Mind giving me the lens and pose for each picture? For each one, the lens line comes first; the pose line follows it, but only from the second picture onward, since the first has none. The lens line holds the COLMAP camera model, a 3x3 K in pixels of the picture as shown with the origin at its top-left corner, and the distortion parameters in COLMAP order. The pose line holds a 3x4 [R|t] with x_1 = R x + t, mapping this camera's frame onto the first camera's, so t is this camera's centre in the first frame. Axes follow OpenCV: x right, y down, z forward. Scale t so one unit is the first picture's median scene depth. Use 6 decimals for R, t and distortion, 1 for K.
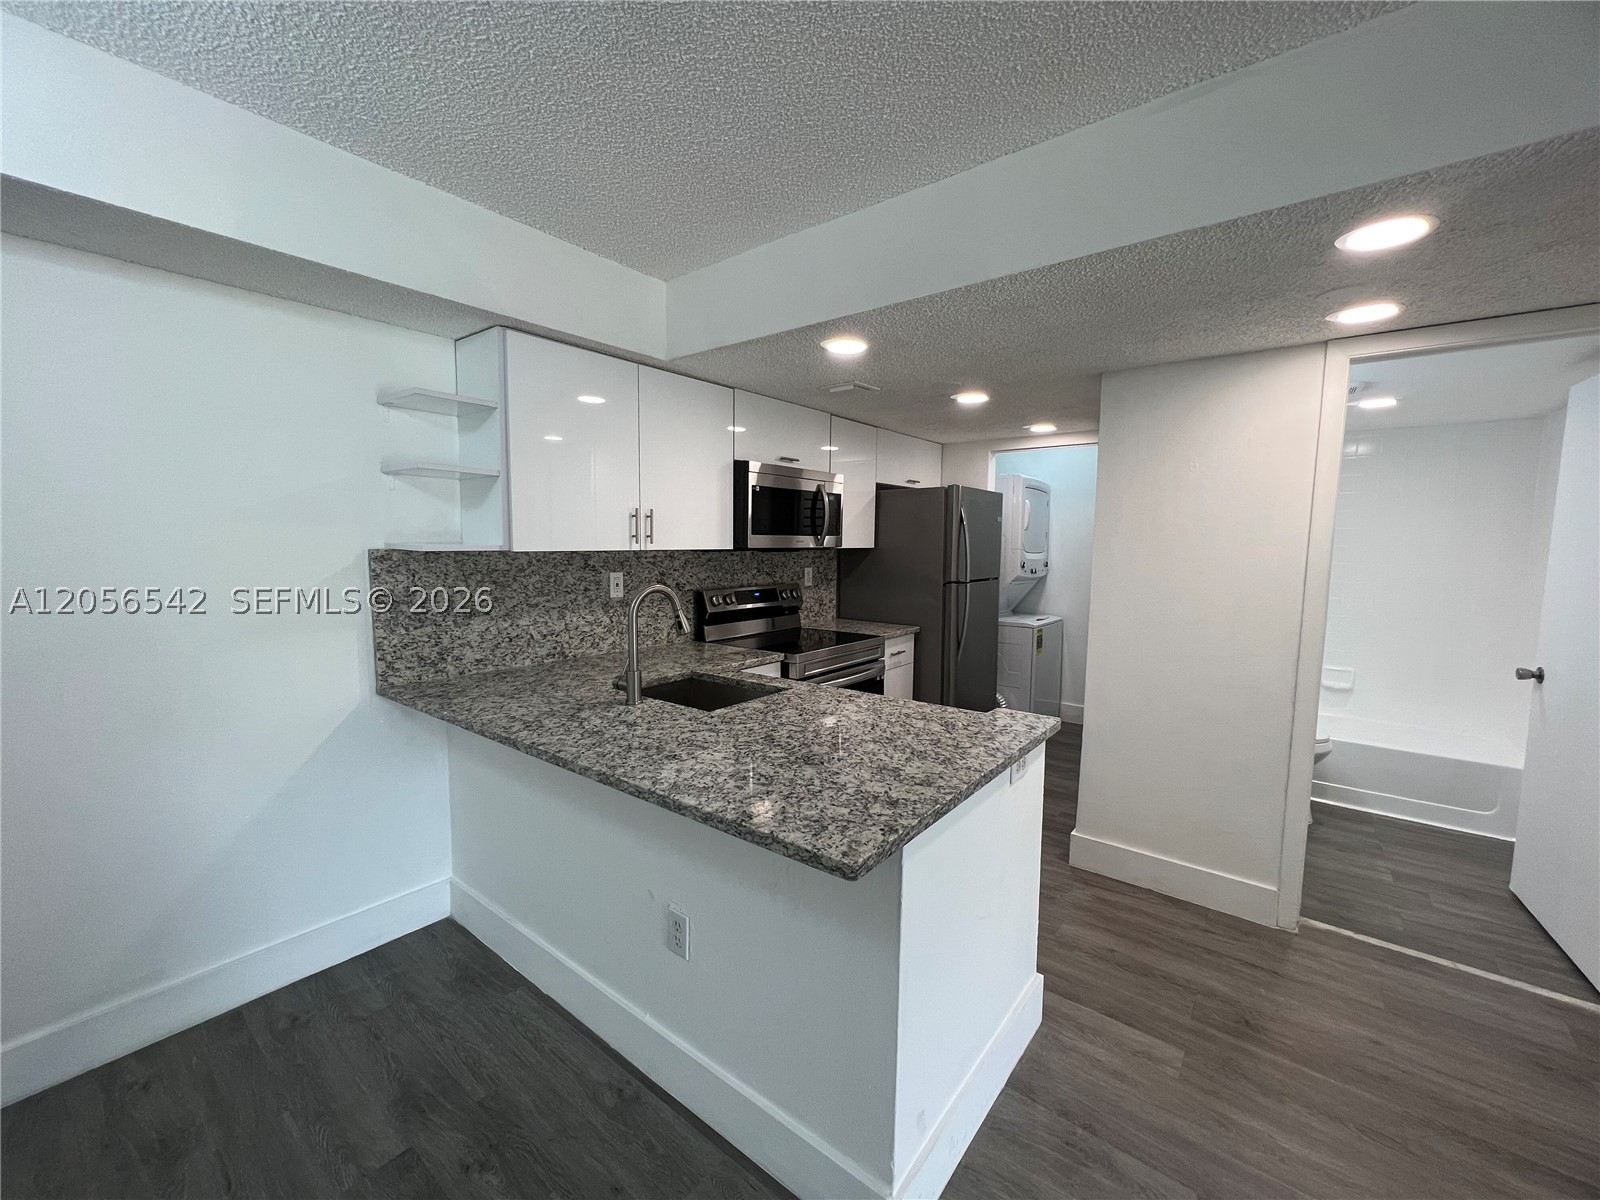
lens RADIAL K [[641.8, 0, 801.4], [0, 641.8, 601.4], [0, 0, 1]] dist [-0.002940, 0.000815]
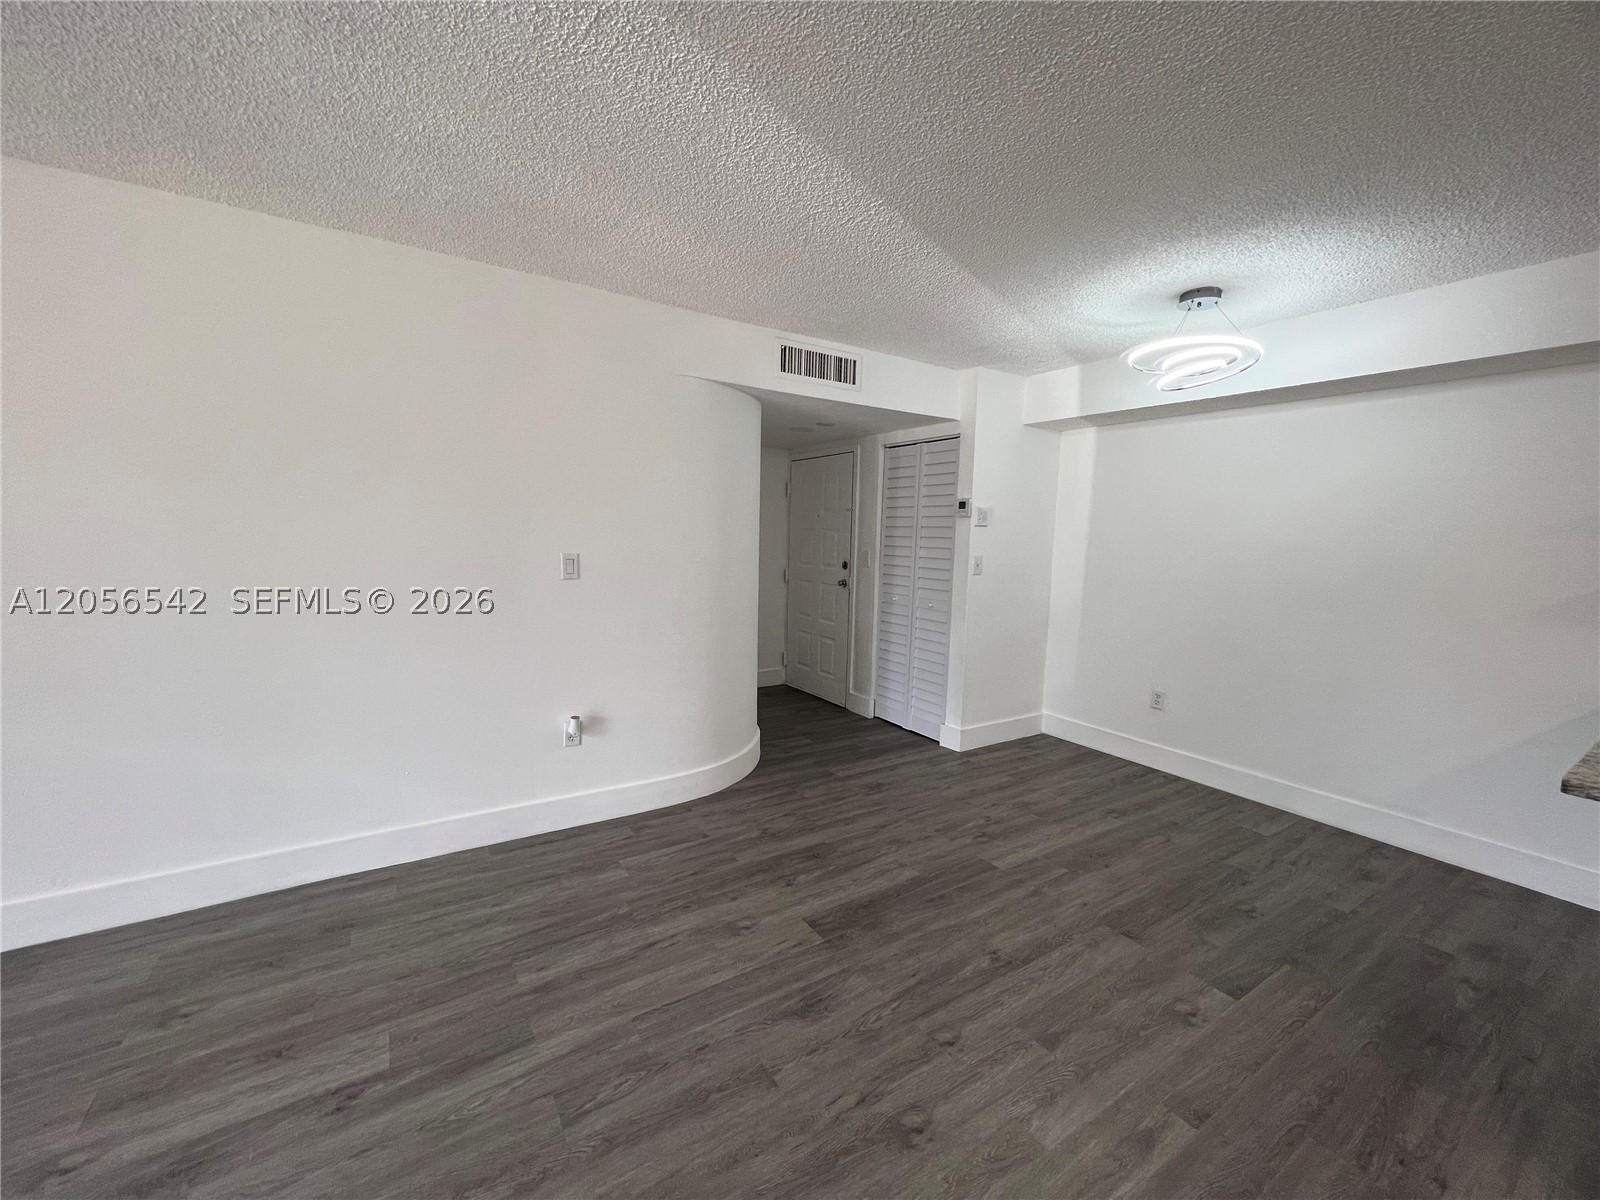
lens RADIAL K [[640.2, 0, 800.3], [0, 640.2, 600.5], [0, 0, 1]] dist [-0.002730, 0.000655]
pose [[-0.314487, 0.081152, -0.945787, 0.816476], [-0.120110, 0.984930, 0.124449, 0.030888], [0.941632, 0.152736, -0.300000, -0.069860]]
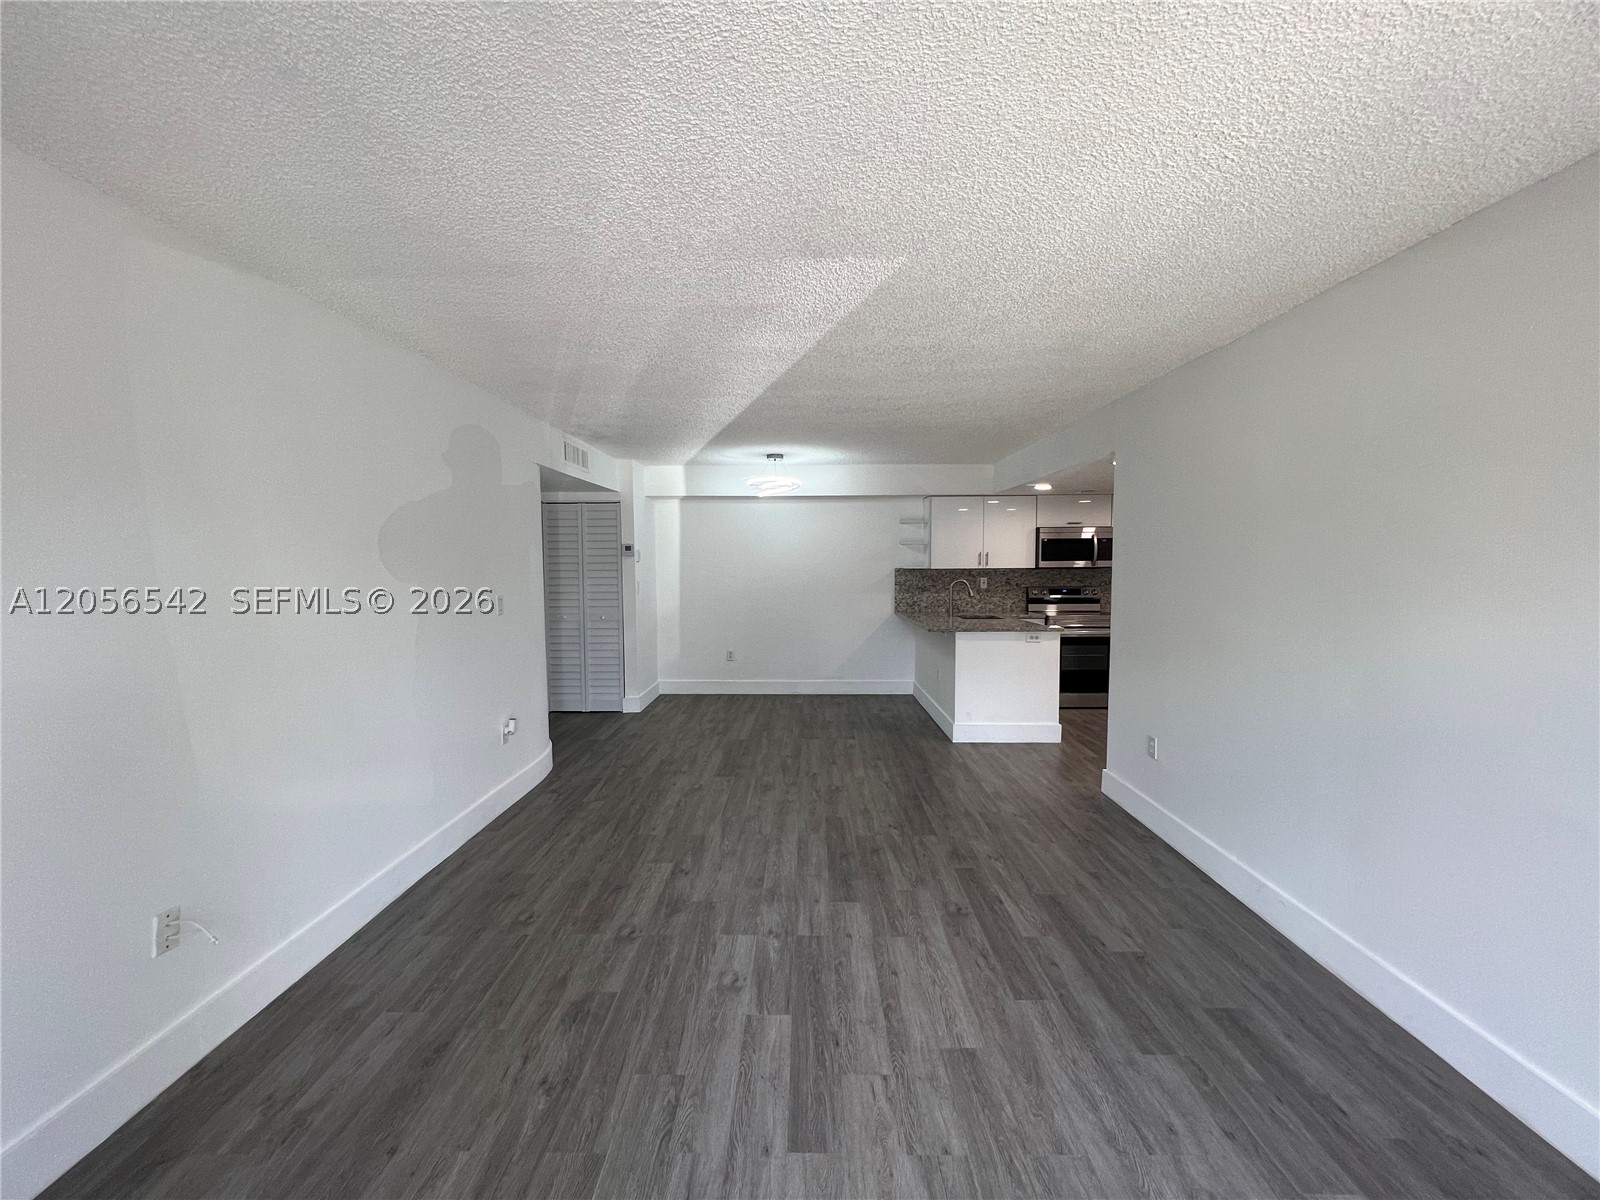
lens RADIAL K [[640.2, 0, 799.3], [0, 640.2, 601.7], [0, 0, 1]] dist [-0.002730, 0.000655]
pose [[0.610874, 0.037078, -0.790859, 1.570673], [-0.063951, 0.997950, -0.002610, 0.125785], [0.789141, 0.052170, 0.611993, -1.333768]]
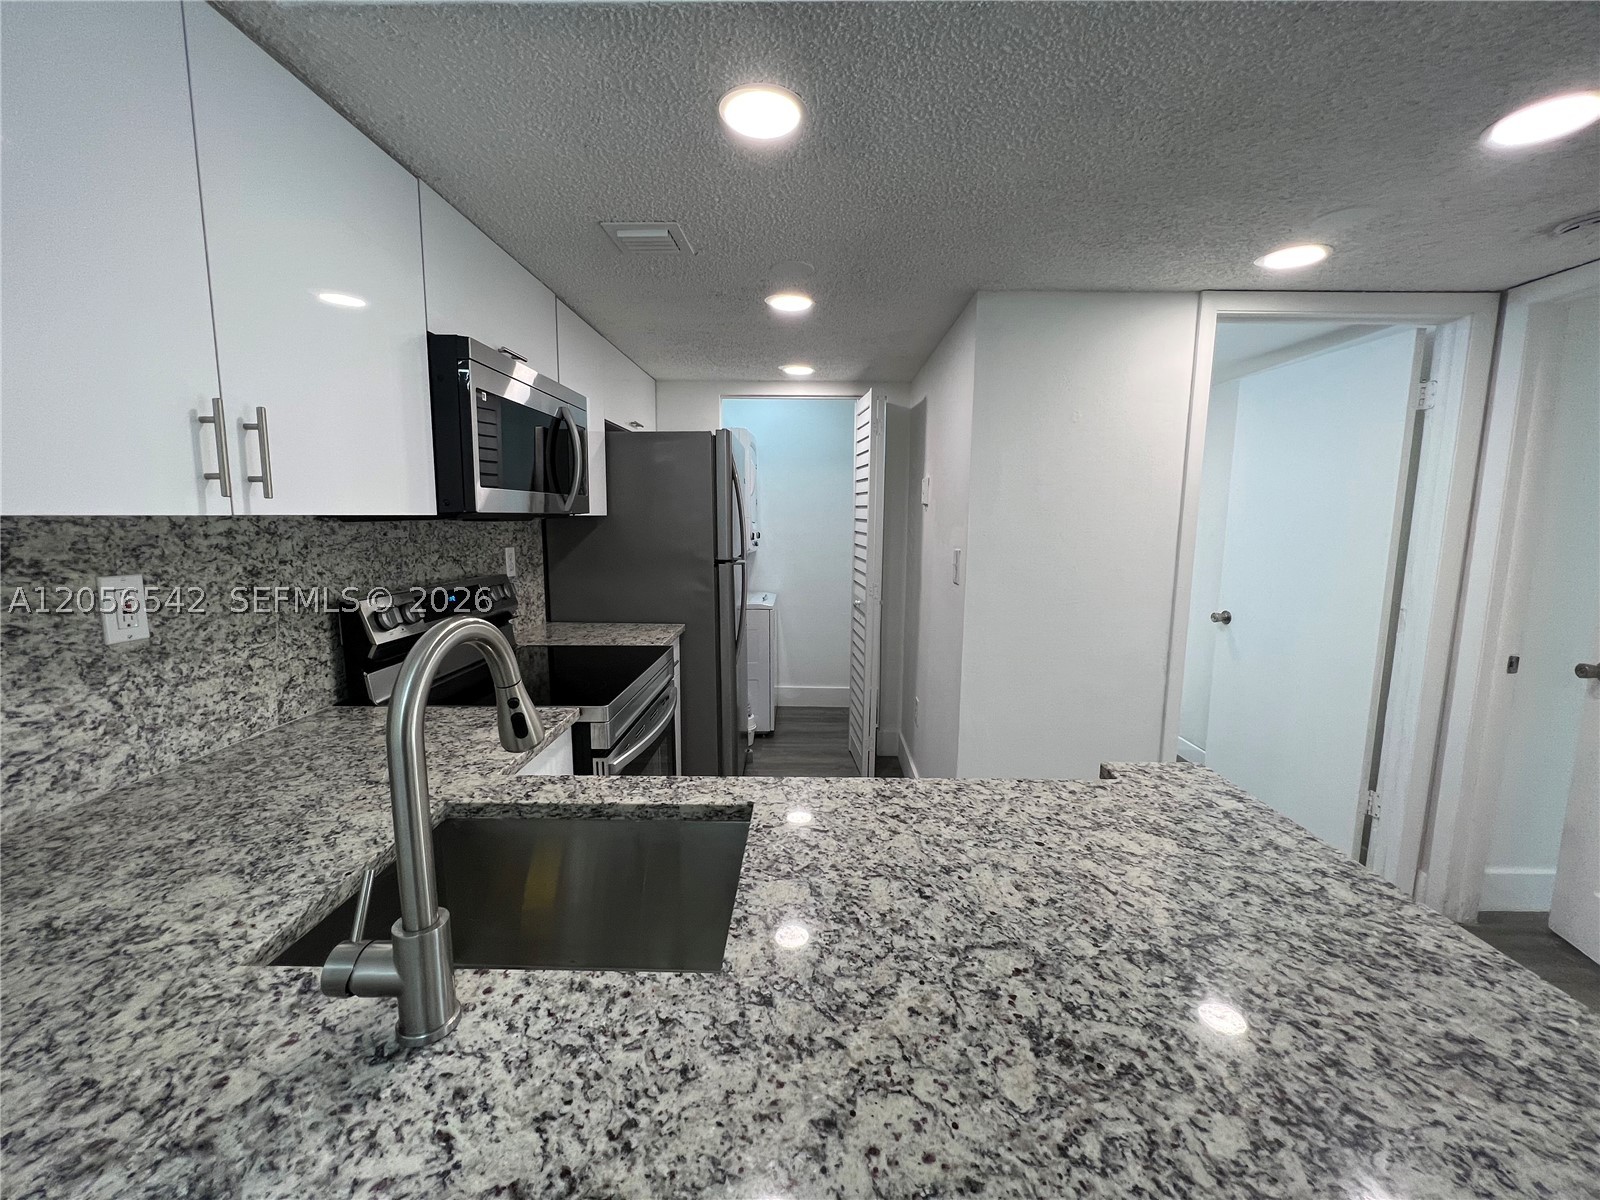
lens RADIAL K [[641.8, 0, 800.1], [0, 641.8, 600.6], [0, 0, 1]] dist [-0.002940, 0.000815]
pose [[0.797072, -0.080795, 0.598455, -0.257497], [0.056639, 0.996643, 0.059117, -0.040279], [-0.601222, -0.013225, 0.798972, 0.598996]]
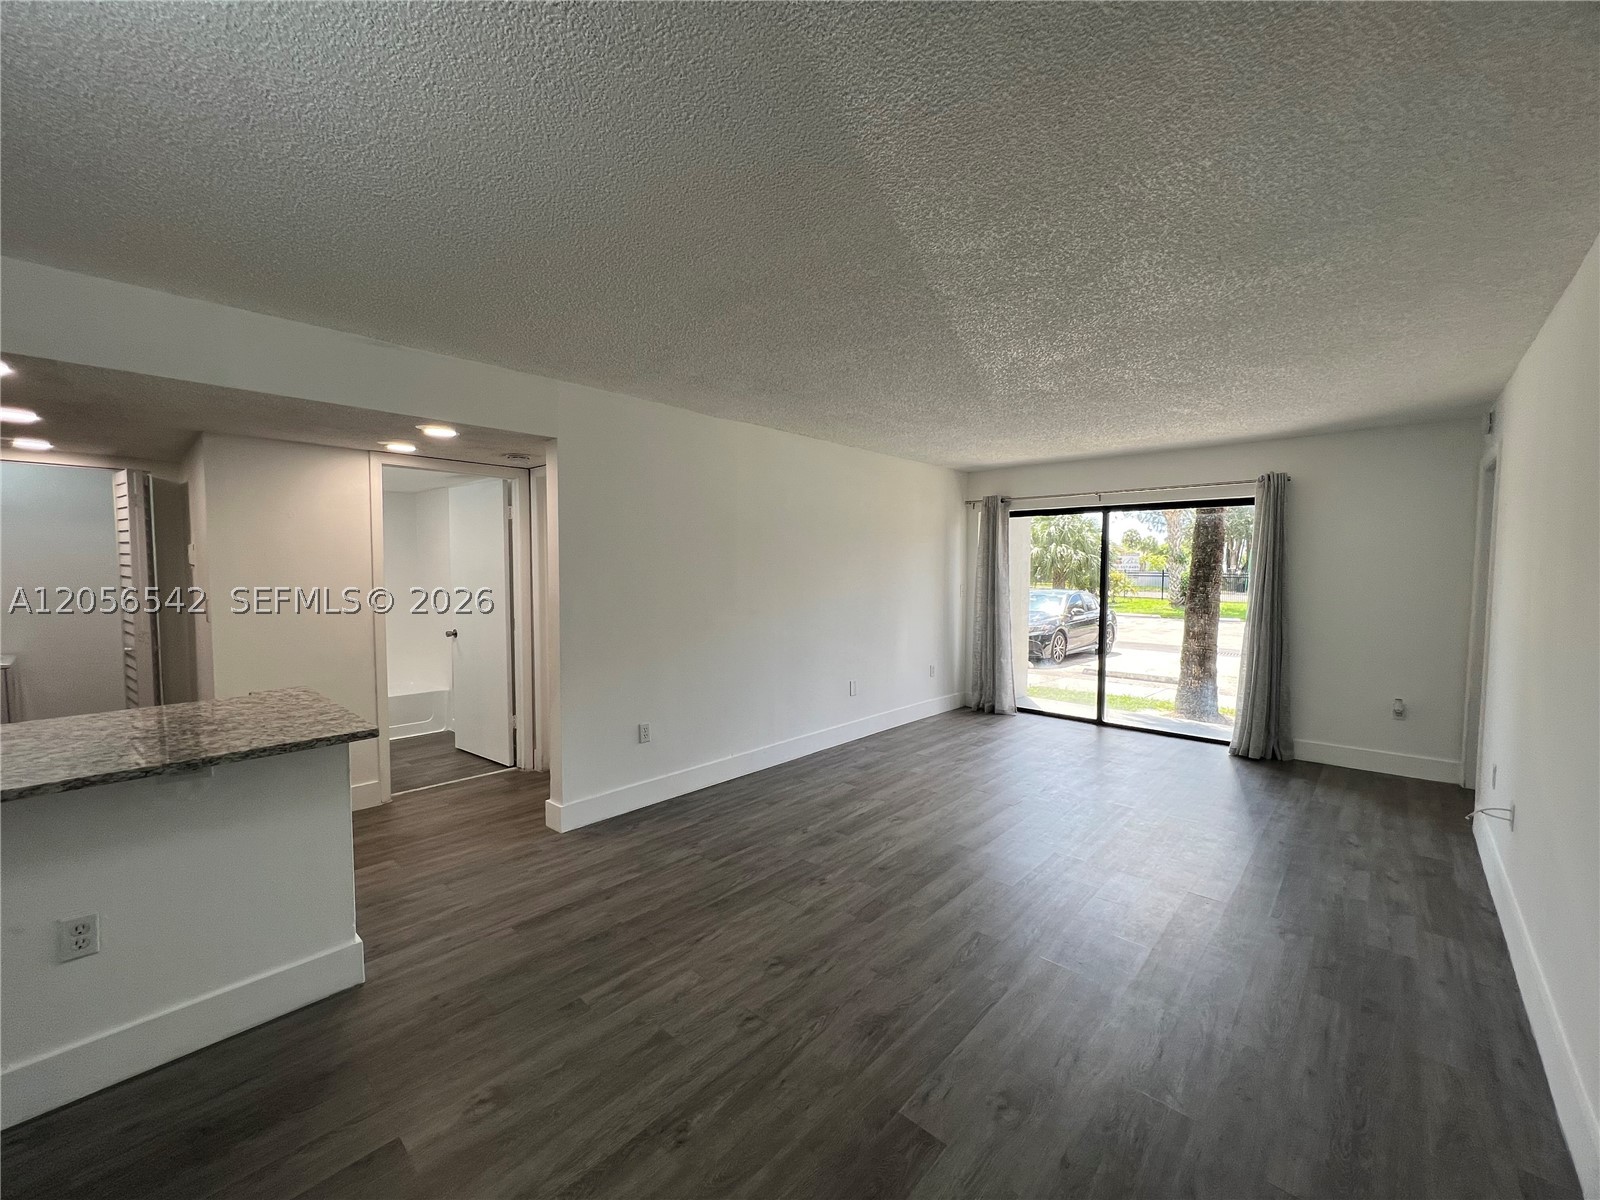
lens RADIAL K [[641.8, 0, 800.9], [0, 641.8, 601.6], [0, 0, 1]] dist [-0.002940, 0.000815]
pose [[0.073552, -0.064588, 0.995198, -0.836222], [0.092840, 0.994011, 0.057649, 0.004699], [-0.992961, 0.088154, 0.079108, -0.251241]]
